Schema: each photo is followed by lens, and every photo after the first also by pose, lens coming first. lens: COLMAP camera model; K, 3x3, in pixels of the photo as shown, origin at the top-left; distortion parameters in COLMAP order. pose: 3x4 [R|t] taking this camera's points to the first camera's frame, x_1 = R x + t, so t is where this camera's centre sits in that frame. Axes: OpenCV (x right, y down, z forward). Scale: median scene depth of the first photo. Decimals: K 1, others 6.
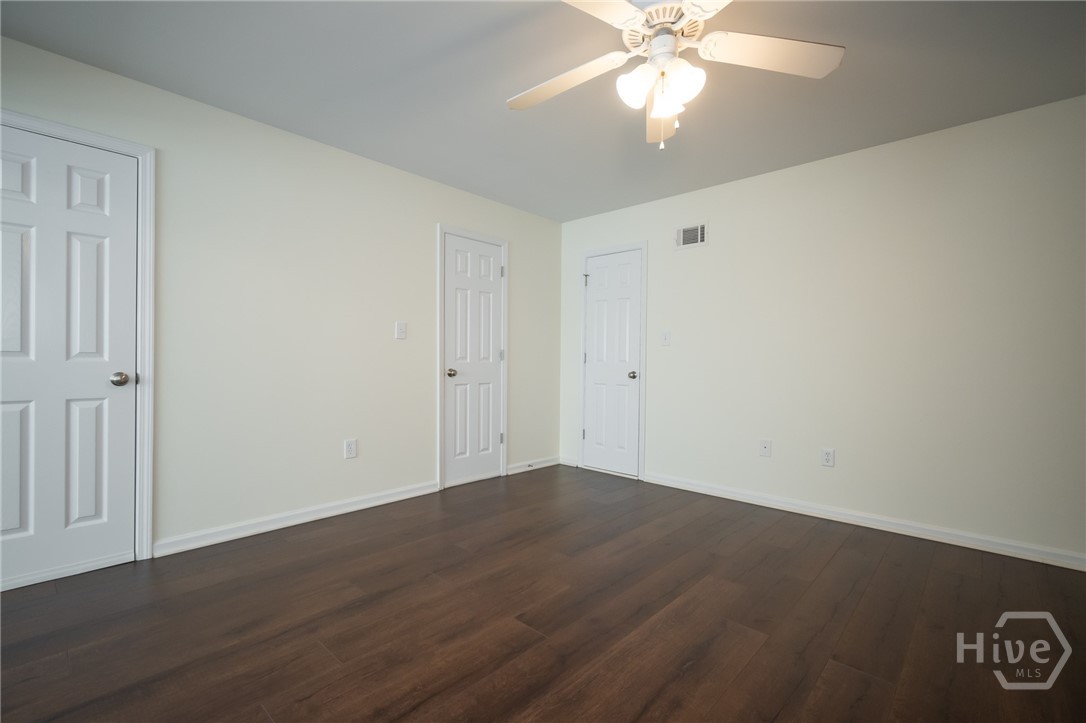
lens RADIAL K [[476.8, 0, 543.0], [0, 476.8, 361.5], [0, 0, 1]] dist [0.000504, 0.000015]
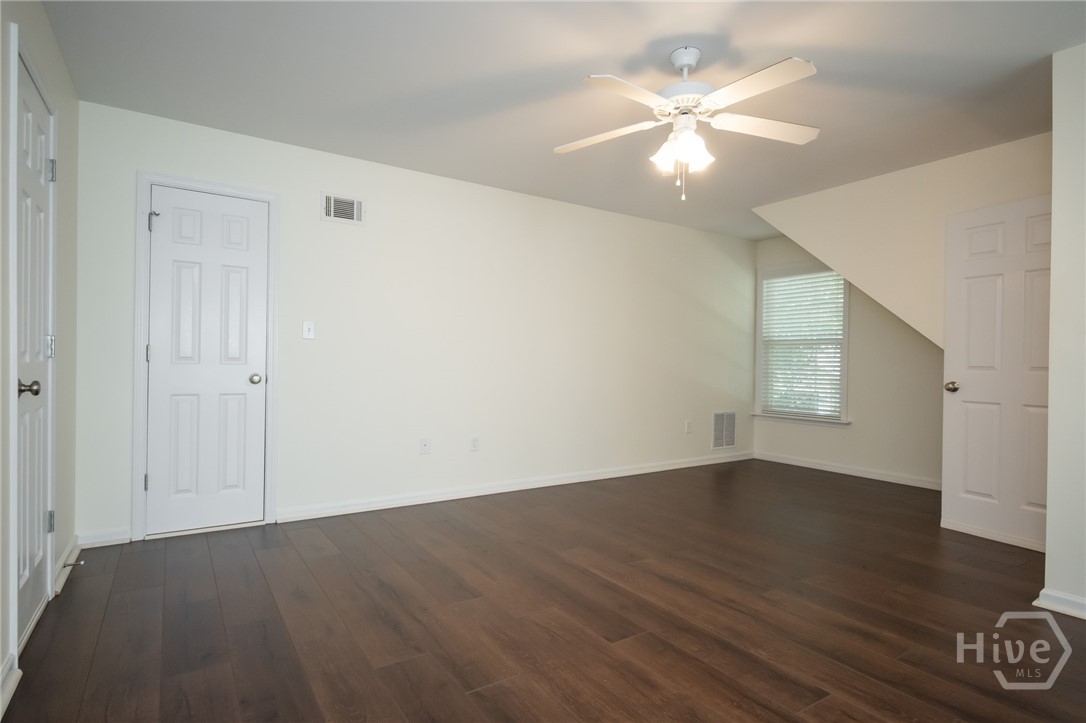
lens RADIAL K [[555.6, 0, 550.2], [0, 555.6, 358.0], [0, 0, 1]] dist [0.002624, 0.000379]
pose [[0.237889, 0.001552, 0.971291, -1.134708], [-0.007637, 0.999971, 0.000272, -0.012255], [-0.971262, -0.007483, 0.237894, 0.864559]]
